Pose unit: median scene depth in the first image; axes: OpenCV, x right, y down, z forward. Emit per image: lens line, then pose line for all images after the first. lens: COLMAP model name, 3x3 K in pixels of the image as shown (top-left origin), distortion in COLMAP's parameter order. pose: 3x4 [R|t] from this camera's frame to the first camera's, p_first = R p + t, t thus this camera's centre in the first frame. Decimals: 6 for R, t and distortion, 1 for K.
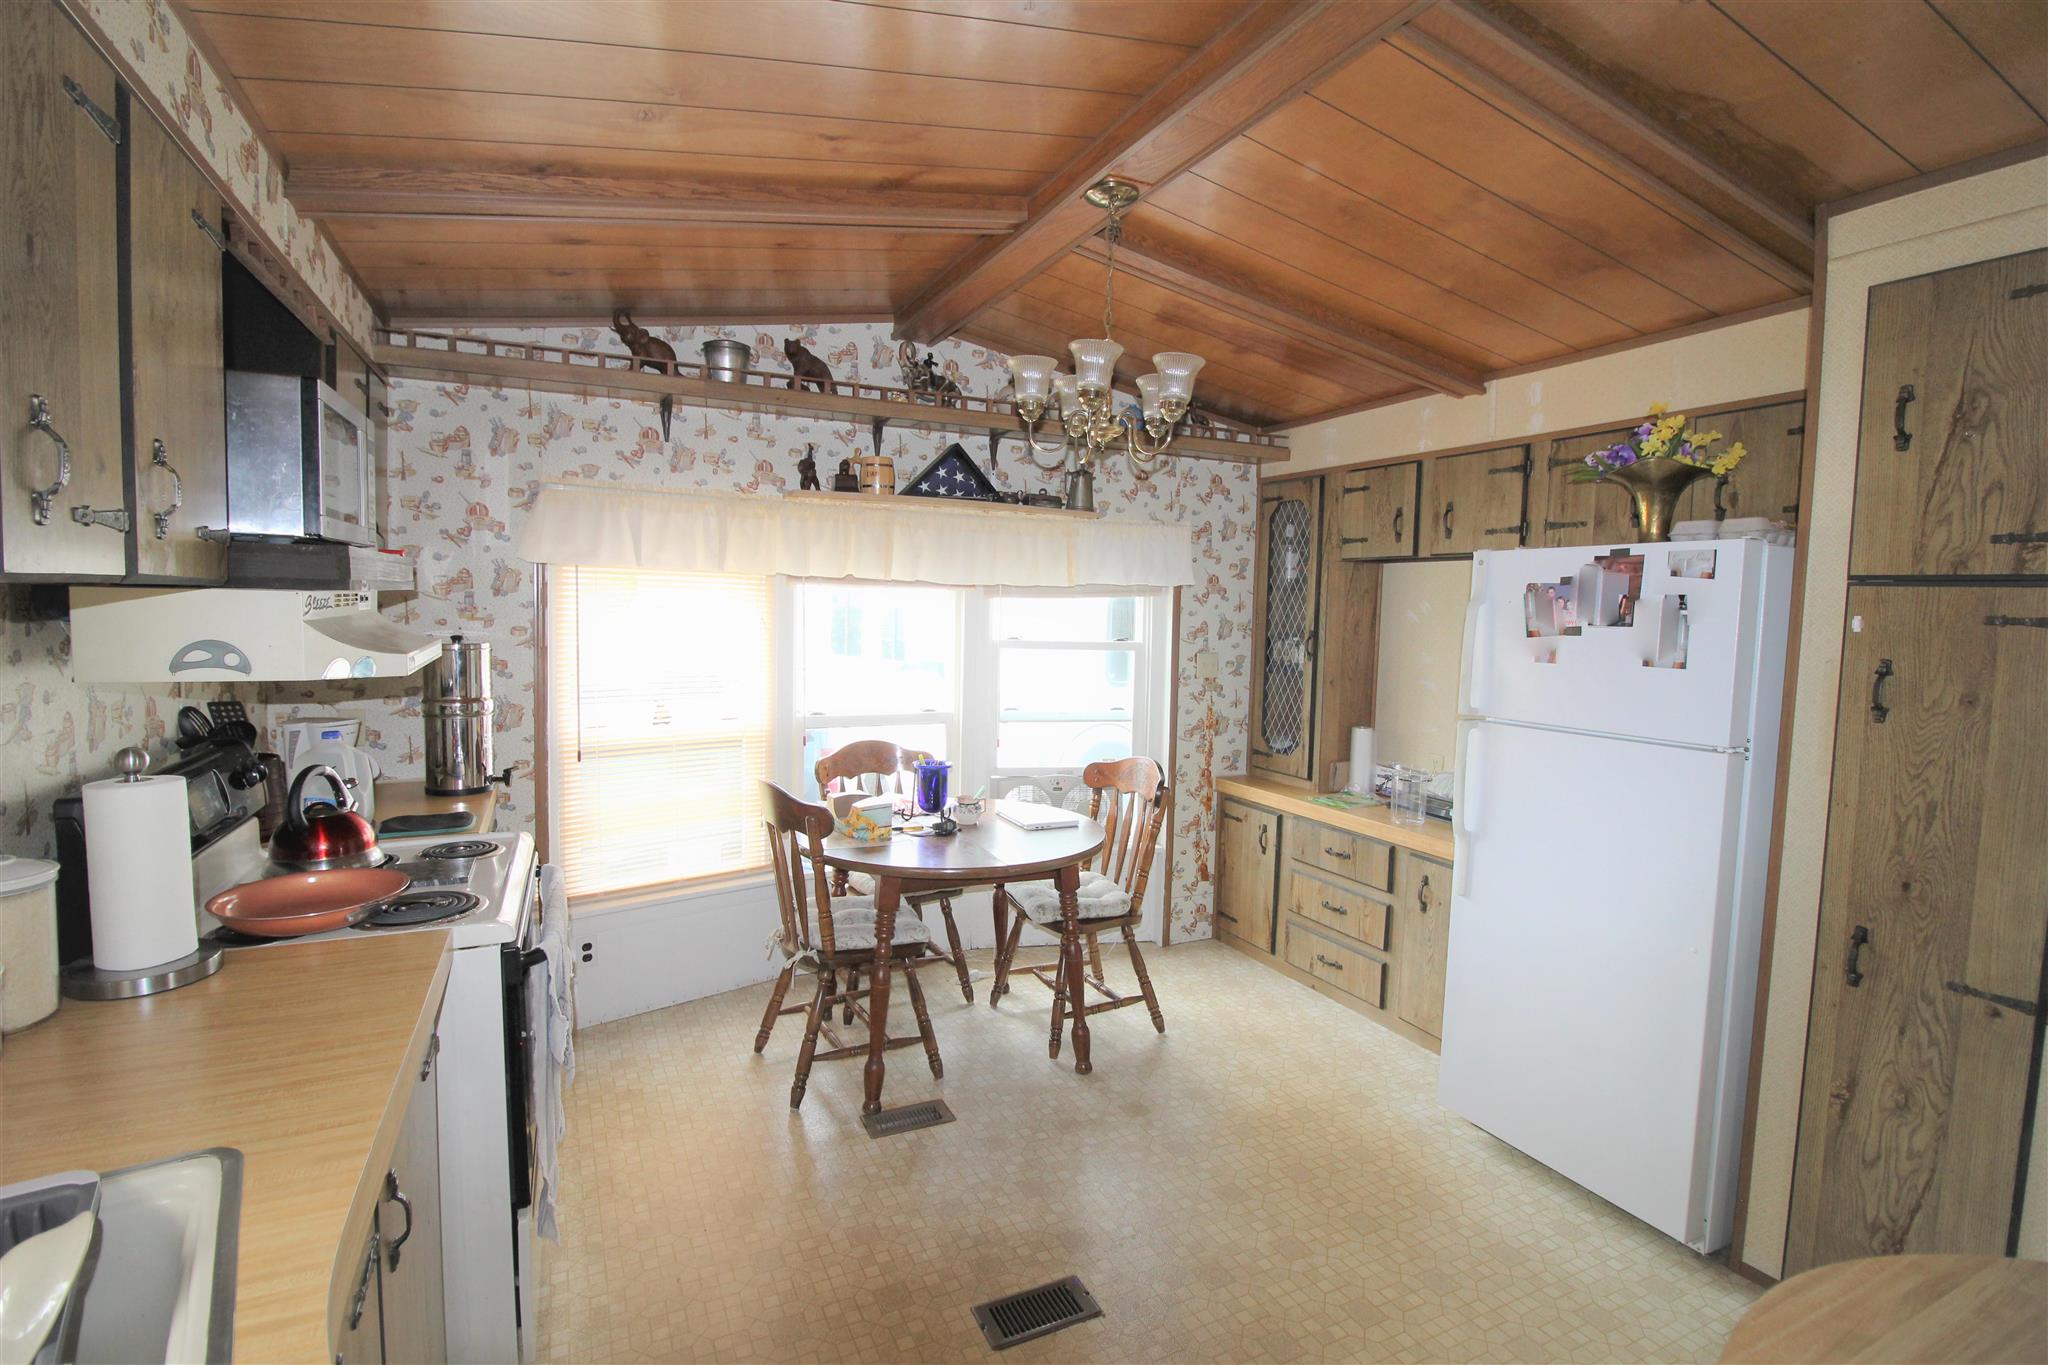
lens RADIAL K [[953.9, 0, 1022.2], [0, 953.9, 664.6], [0, 0, 1]] dist [-0.004166, -0.001383]
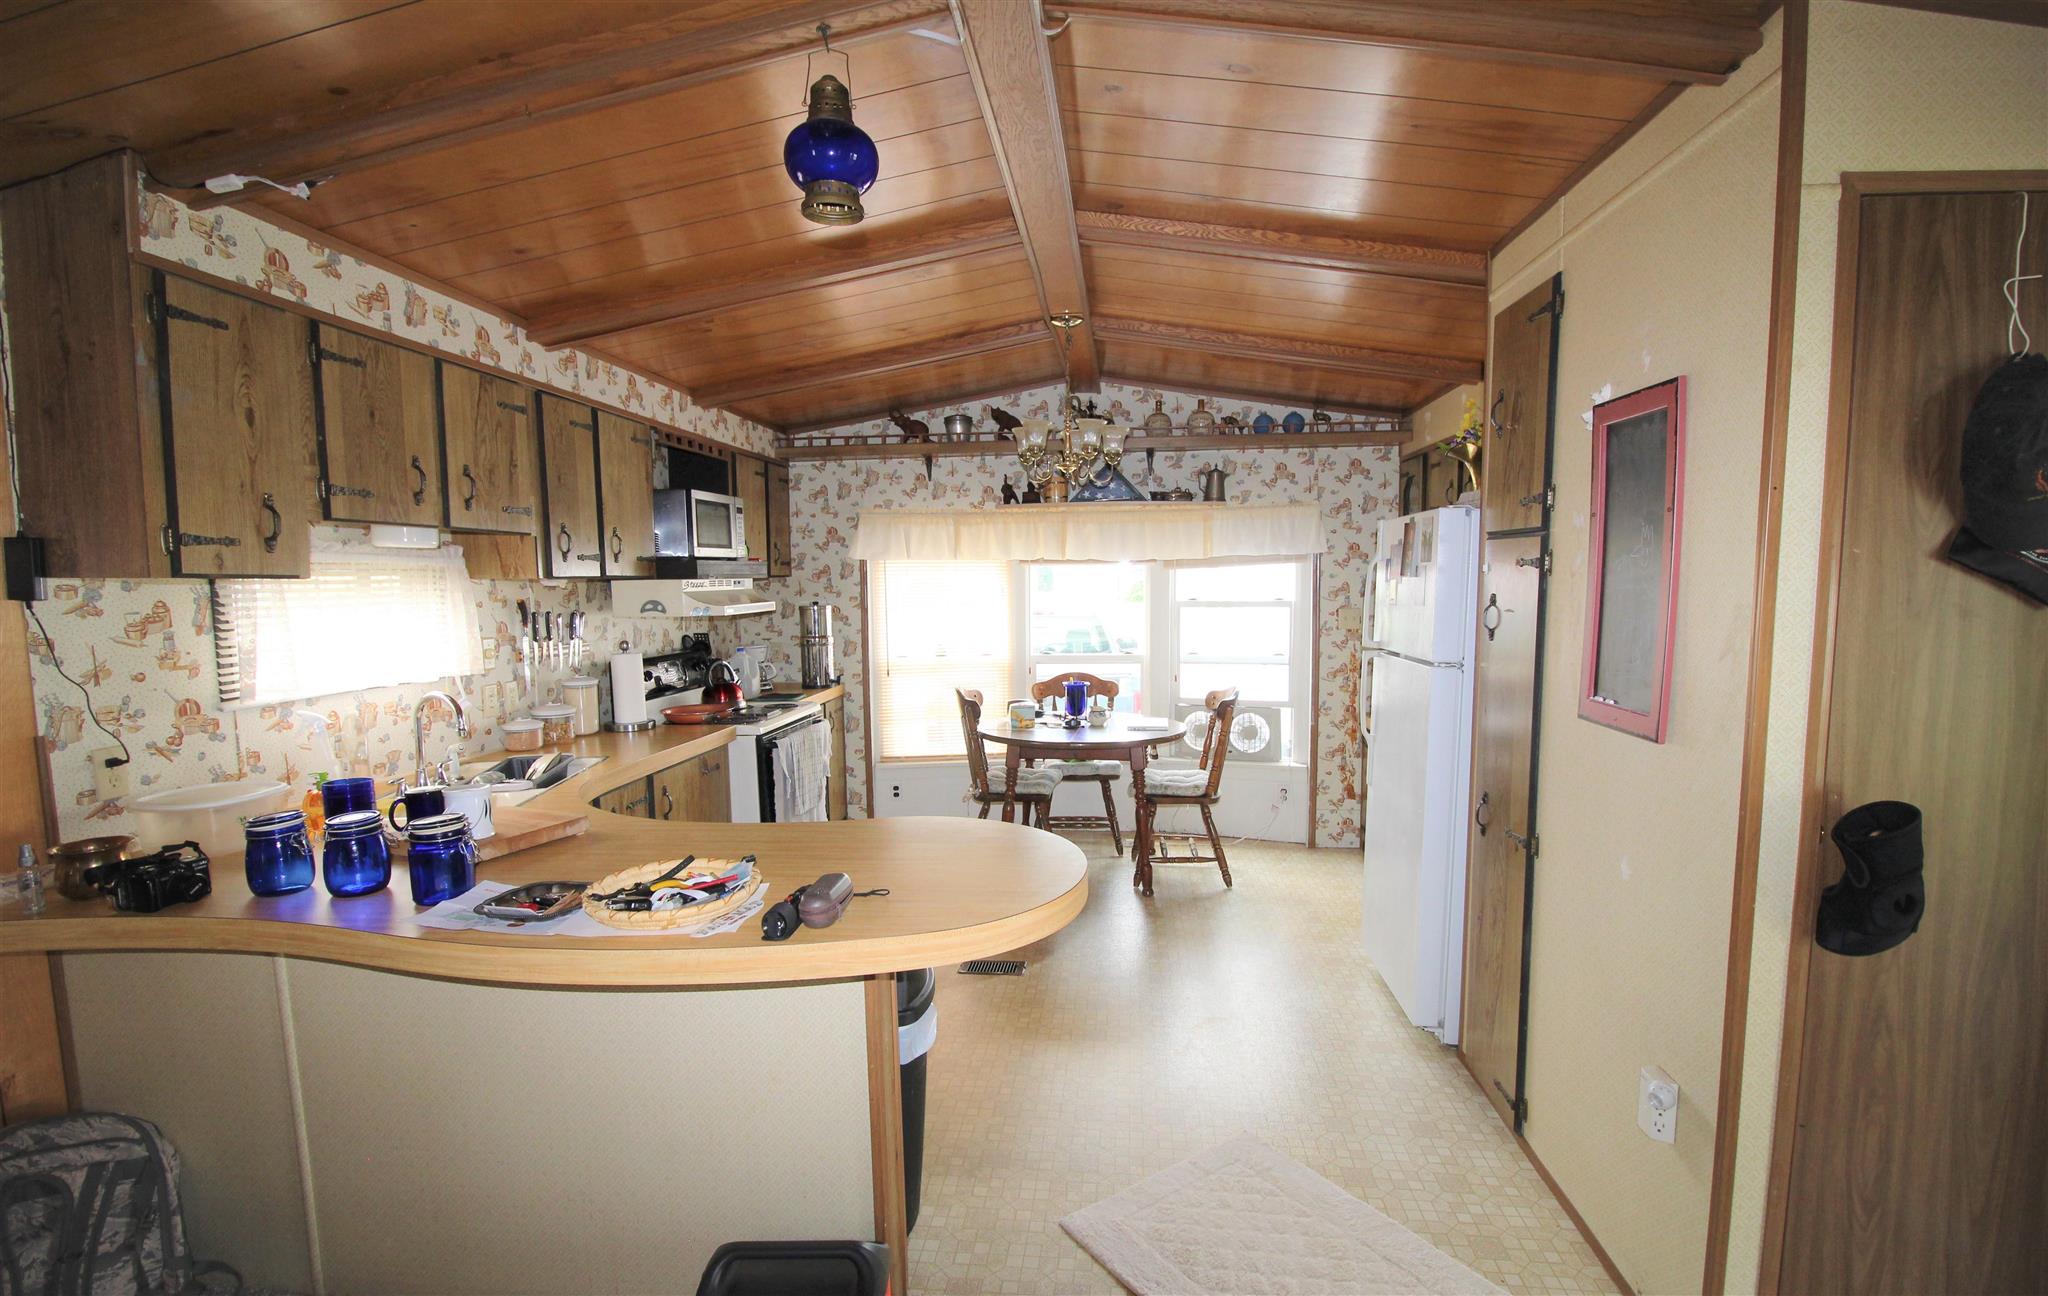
lens RADIAL K [[939.6, 0, 1030.3], [0, 939.6, 665.3], [0, 0, 1]] dist [0.001474, 0.000039]
pose [[0.854122, 0.015540, -0.519840, 0.600156], [-0.001471, 0.999622, 0.027466, 0.035258], [0.520070, -0.022694, 0.853822, -0.281296]]
